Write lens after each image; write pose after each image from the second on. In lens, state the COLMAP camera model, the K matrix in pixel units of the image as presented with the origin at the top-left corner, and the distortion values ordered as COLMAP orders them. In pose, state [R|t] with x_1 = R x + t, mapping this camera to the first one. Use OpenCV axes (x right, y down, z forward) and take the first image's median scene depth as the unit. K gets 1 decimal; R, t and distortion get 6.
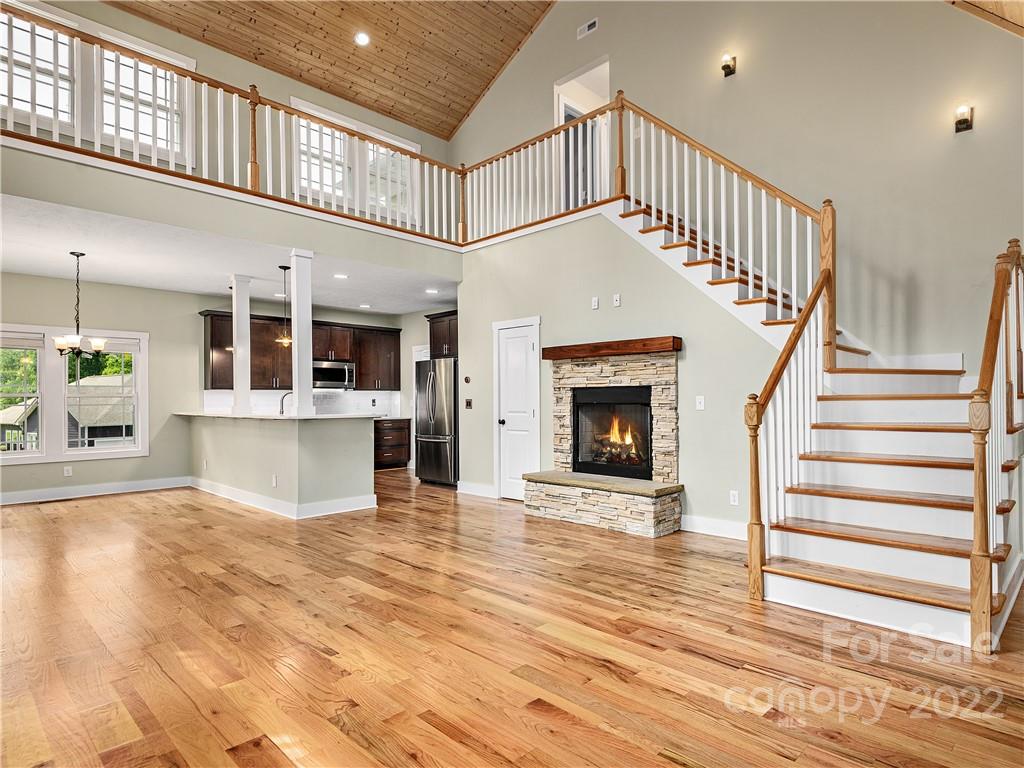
lens RADIAL K [[574.3, 0, 592.6], [0, 574.3, 393.3], [0, 0, 1]] dist [0.038585, -0.001017]
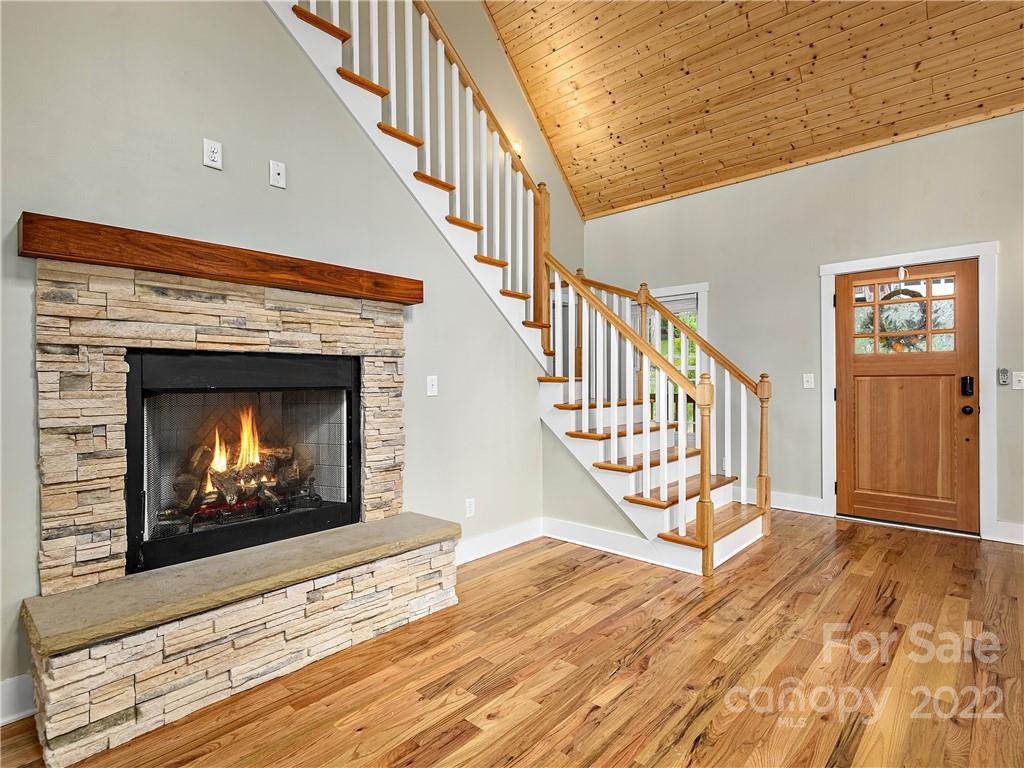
lens RADIAL K [[534.7, 0, 507.3], [0, 534.7, 380.4], [0, 0, 1]] dist [0.019985, -0.008855]
pose [[0.025761, 0.007611, 0.999639, -0.449818], [-0.005078, 0.999959, -0.007483, 0.014945], [-0.999655, -0.004883, 0.025799, 0.890729]]
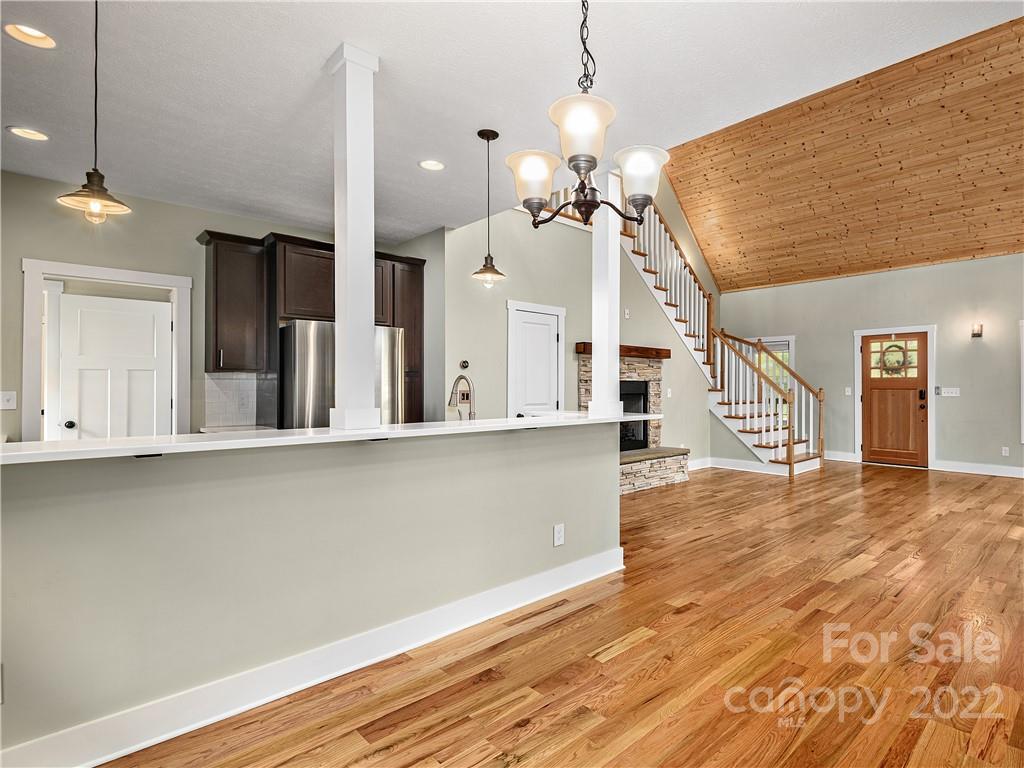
lens RADIAL K [[534.7, 0, 580.7], [0, 534.7, 384.8], [0, 0, 1]] dist [0.019985, -0.008855]
pose [[0.063304, 0.011372, 0.997929, -1.291666], [-0.010235, 0.999890, -0.010745, 0.012603], [-0.997942, -0.009533, 0.063414, 1.147380]]
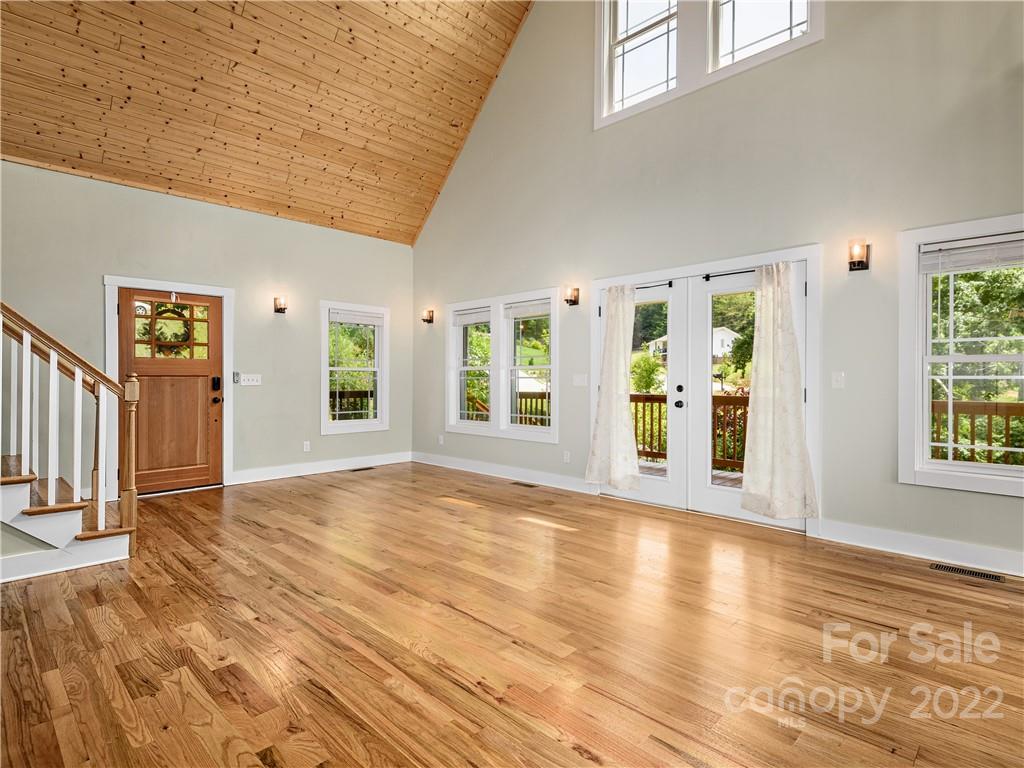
lens RADIAL K [[534.7, 0, 512.2], [0, 534.7, 377.6], [0, 0, 1]] dist [0.019985, -0.008855]
pose [[-0.997884, 0.011674, 0.063962, -0.345761], [0.010918, 0.999866, -0.012158, 0.022020], [-0.064096, -0.011433, -0.997878, 1.332577]]
